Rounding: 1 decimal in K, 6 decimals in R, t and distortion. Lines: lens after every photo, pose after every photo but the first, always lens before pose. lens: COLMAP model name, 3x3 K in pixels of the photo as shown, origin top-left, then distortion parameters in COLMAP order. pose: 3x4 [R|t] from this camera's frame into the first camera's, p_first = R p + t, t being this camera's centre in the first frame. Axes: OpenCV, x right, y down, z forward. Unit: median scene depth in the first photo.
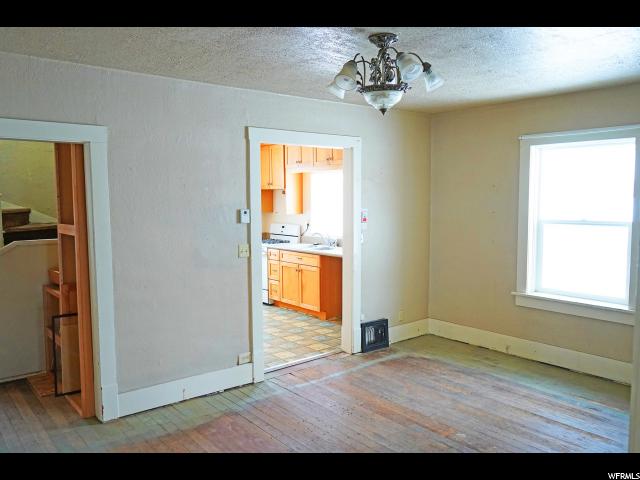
lens RADIAL K [[507.5, 0, 320.0], [0, 507.5, 240.0], [0, 0, 1]] dist [-0.002908, 0.000615]
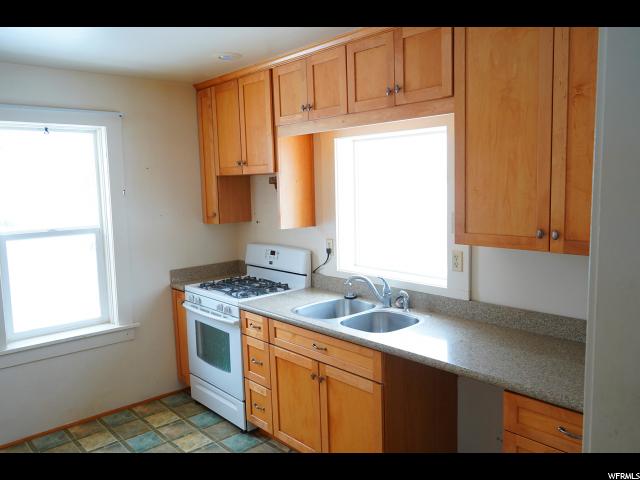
lens RADIAL K [[507.5, 0, 320.0], [0, 507.5, 240.0], [0, 0, 1]] dist [-0.002908, 0.000615]
pose [[0.999032, -0.026447, 0.035165, -0.048312], [0.025523, 0.999324, 0.026471, -0.053412], [-0.035841, -0.025548, 0.999031, 0.559190]]
